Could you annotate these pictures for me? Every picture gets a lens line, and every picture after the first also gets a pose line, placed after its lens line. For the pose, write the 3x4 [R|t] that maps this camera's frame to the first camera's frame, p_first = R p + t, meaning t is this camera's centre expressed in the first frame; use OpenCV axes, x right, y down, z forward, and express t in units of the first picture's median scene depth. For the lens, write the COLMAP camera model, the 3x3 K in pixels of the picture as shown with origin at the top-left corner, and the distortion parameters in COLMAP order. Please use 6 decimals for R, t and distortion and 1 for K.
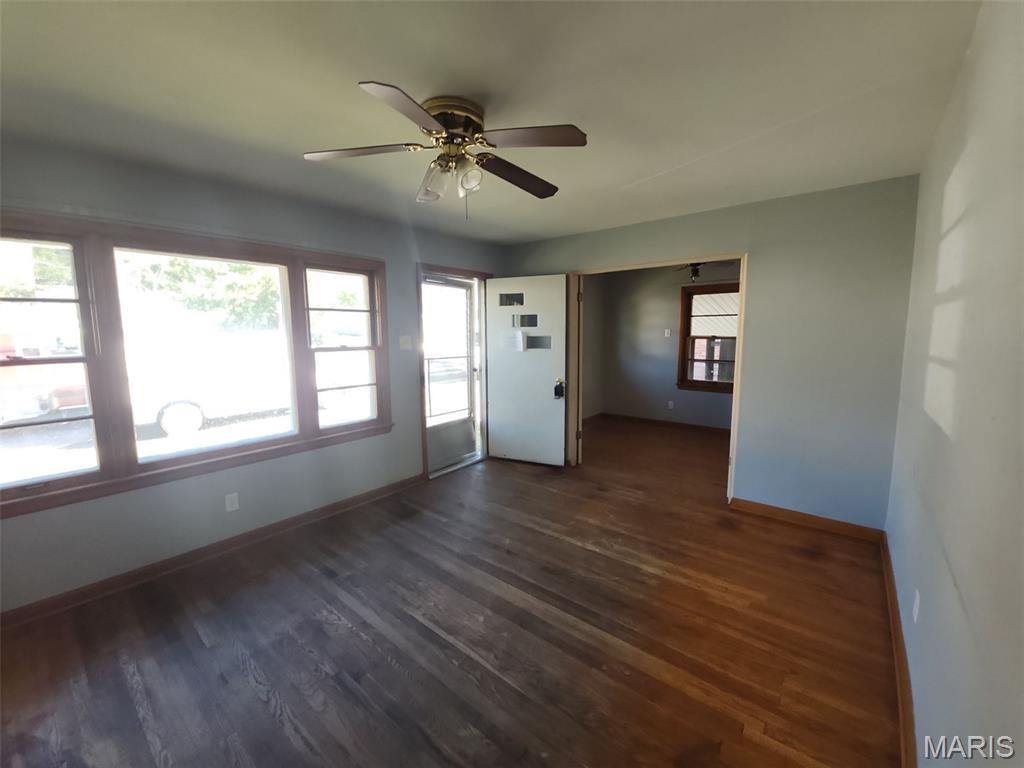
lens RADIAL K [[404.5, 0, 507.9], [0, 404.5, 382.6], [0, 0, 1]] dist [-0.012600, -0.002386]
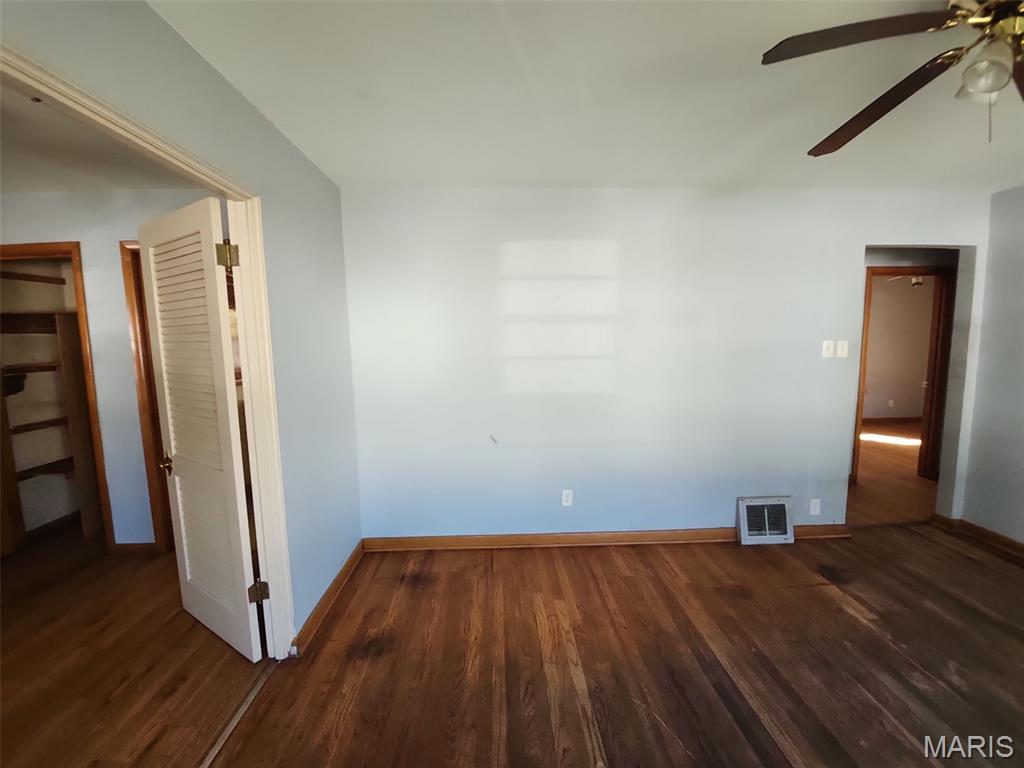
lens RADIAL K [[404.5, 0, 513.6], [0, 404.5, 380.3], [0, 0, 1]] dist [-0.012600, -0.002386]
pose [[-0.665478, -0.063177, 0.743739, -0.060667], [0.111588, 0.976793, 0.182821, -0.196290], [-0.738029, 0.204656, -0.642985, 1.504816]]
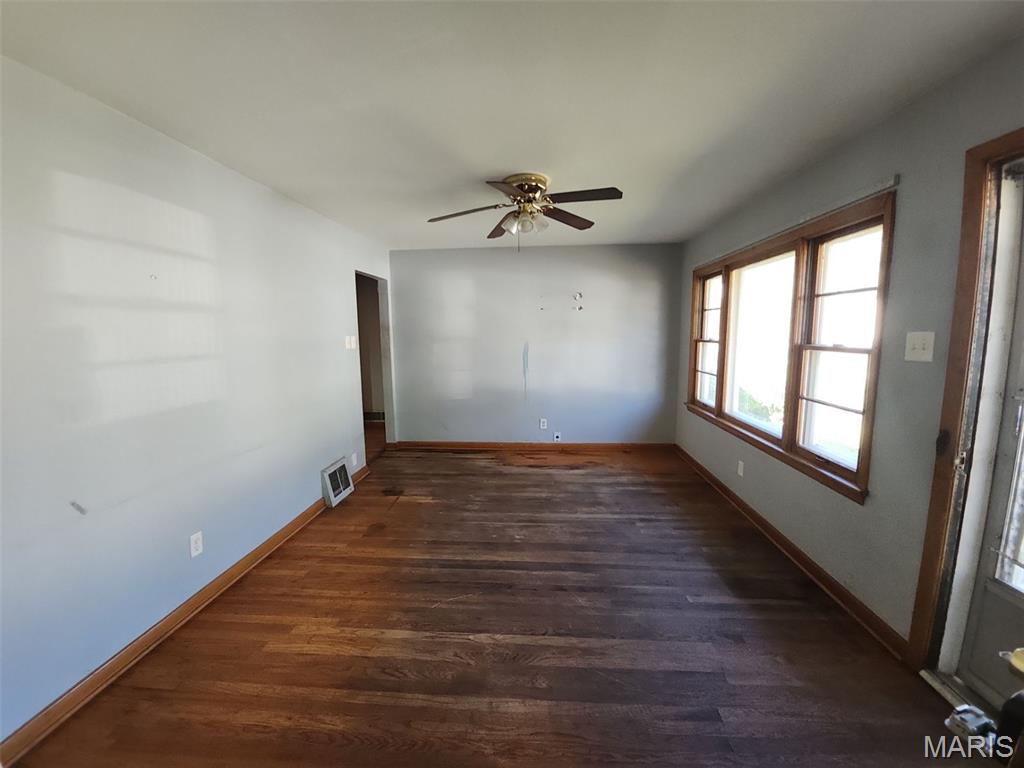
lens RADIAL K [[404.5, 0, 512.5], [0, 404.5, 381.5], [0, 0, 1]] dist [-0.012600, -0.002386]
pose [[-0.815354, 0.089602, -0.571987, 0.609117], [-0.055292, 0.971385, 0.230986, -0.221765], [0.576316, 0.219962, -0.787068, 1.727900]]
